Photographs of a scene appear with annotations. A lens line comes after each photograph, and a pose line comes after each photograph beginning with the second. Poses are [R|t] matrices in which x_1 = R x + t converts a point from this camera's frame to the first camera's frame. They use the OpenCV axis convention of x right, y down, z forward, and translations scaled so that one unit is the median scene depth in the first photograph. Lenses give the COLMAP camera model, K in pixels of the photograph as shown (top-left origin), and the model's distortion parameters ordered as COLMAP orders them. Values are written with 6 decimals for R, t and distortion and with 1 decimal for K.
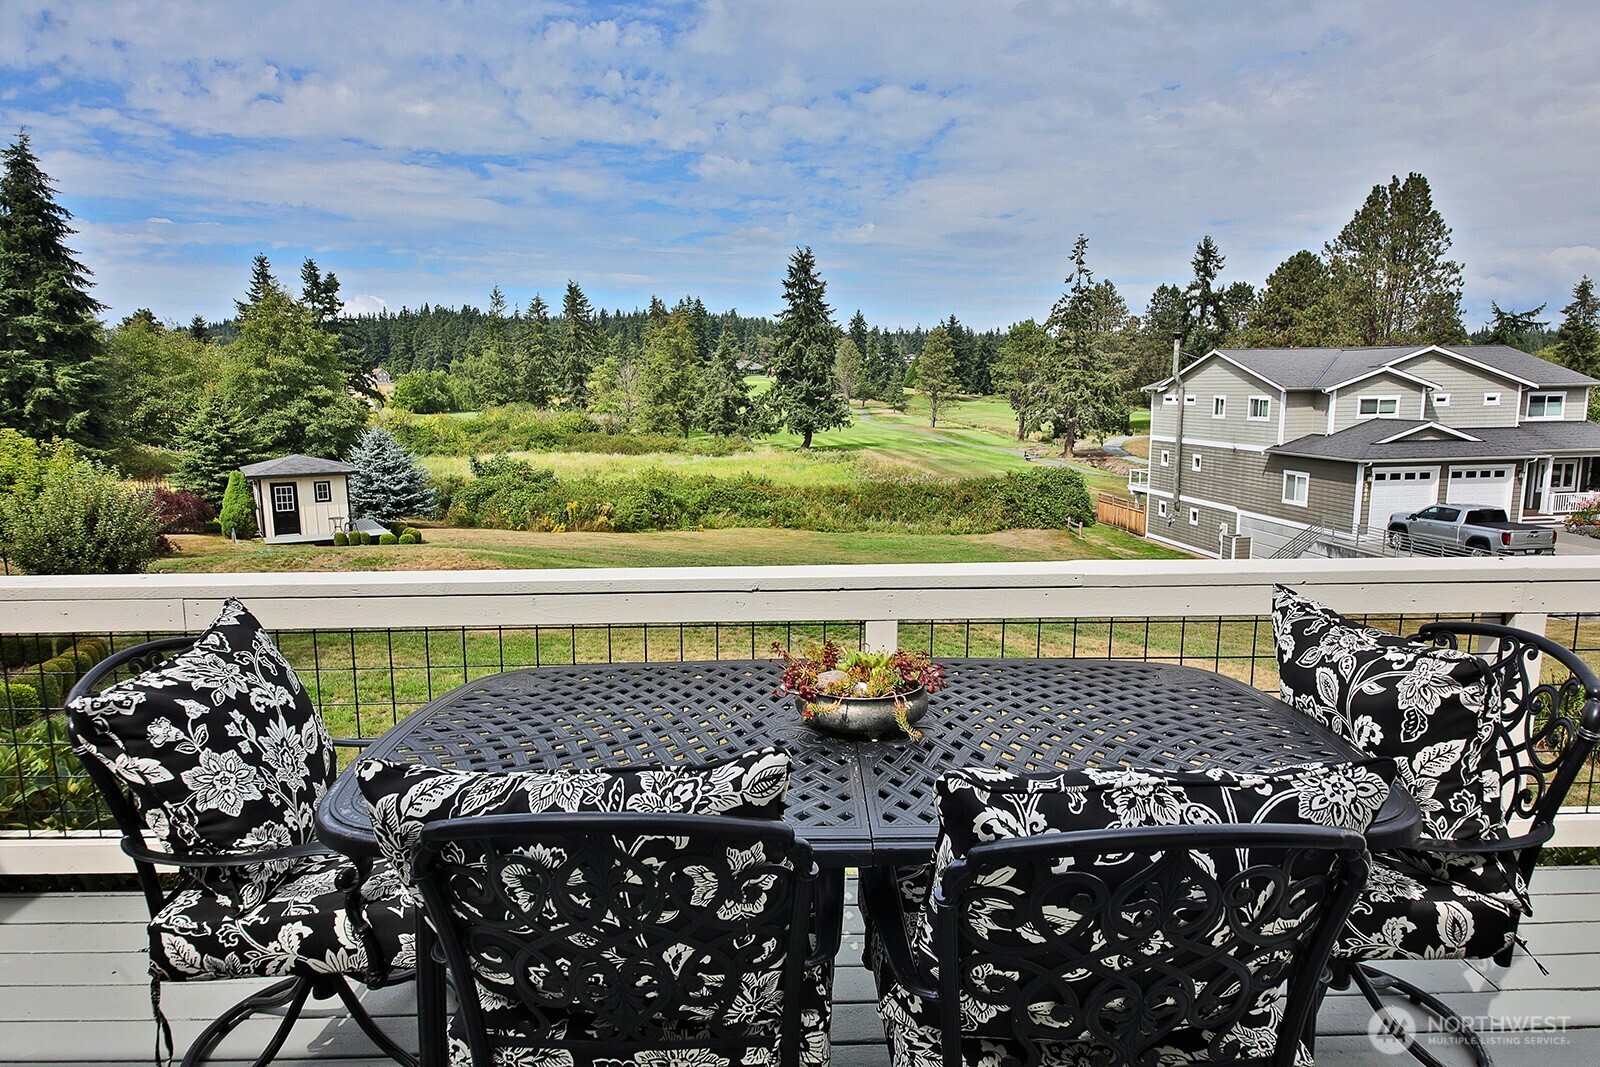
lens RADIAL K [[937.1, 0, 801.5], [0, 937.1, 544.2], [0, 0, 1]] dist [-0.006215, -0.004126]
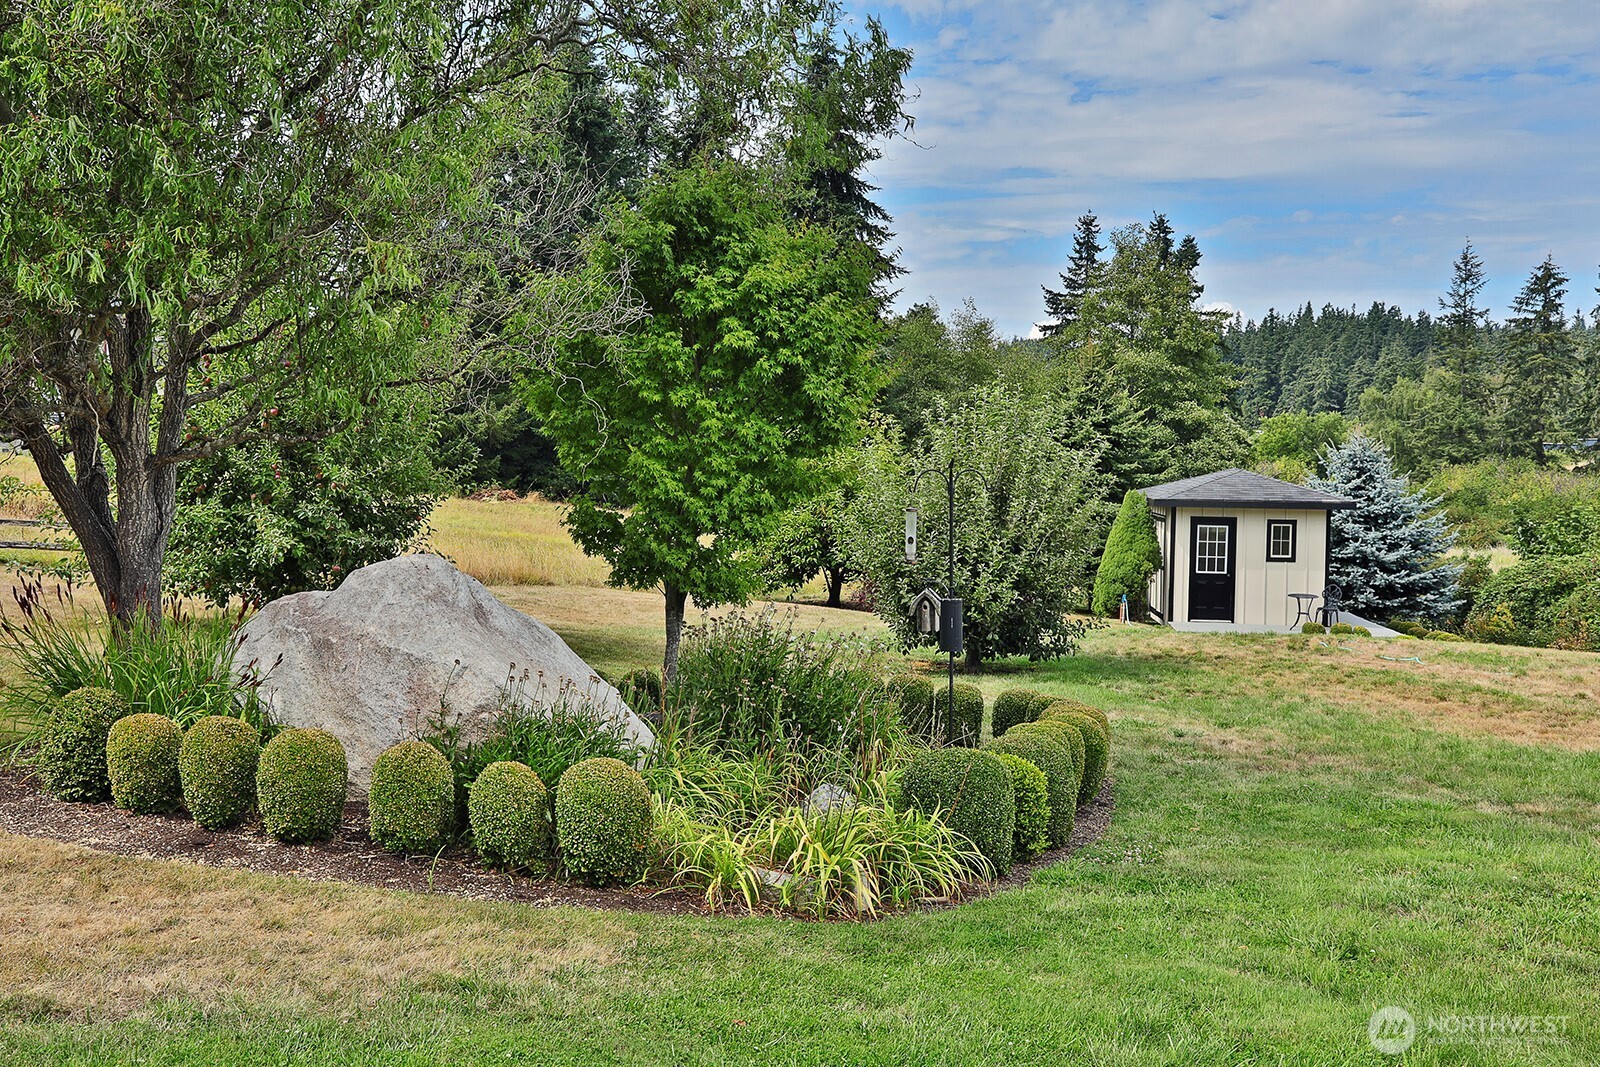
lens RADIAL K [[1589.2, 0, 802.6], [0, 1589.2, 530.3], [0, 0, 1]] dist [0.092023, 0.000000]
pose [[0.803942, 0.027932, -0.594052, -0.172208], [-0.108458, 0.989031, -0.100274, 0.043442], [0.584735, 0.145044, 0.798153, 0.134415]]
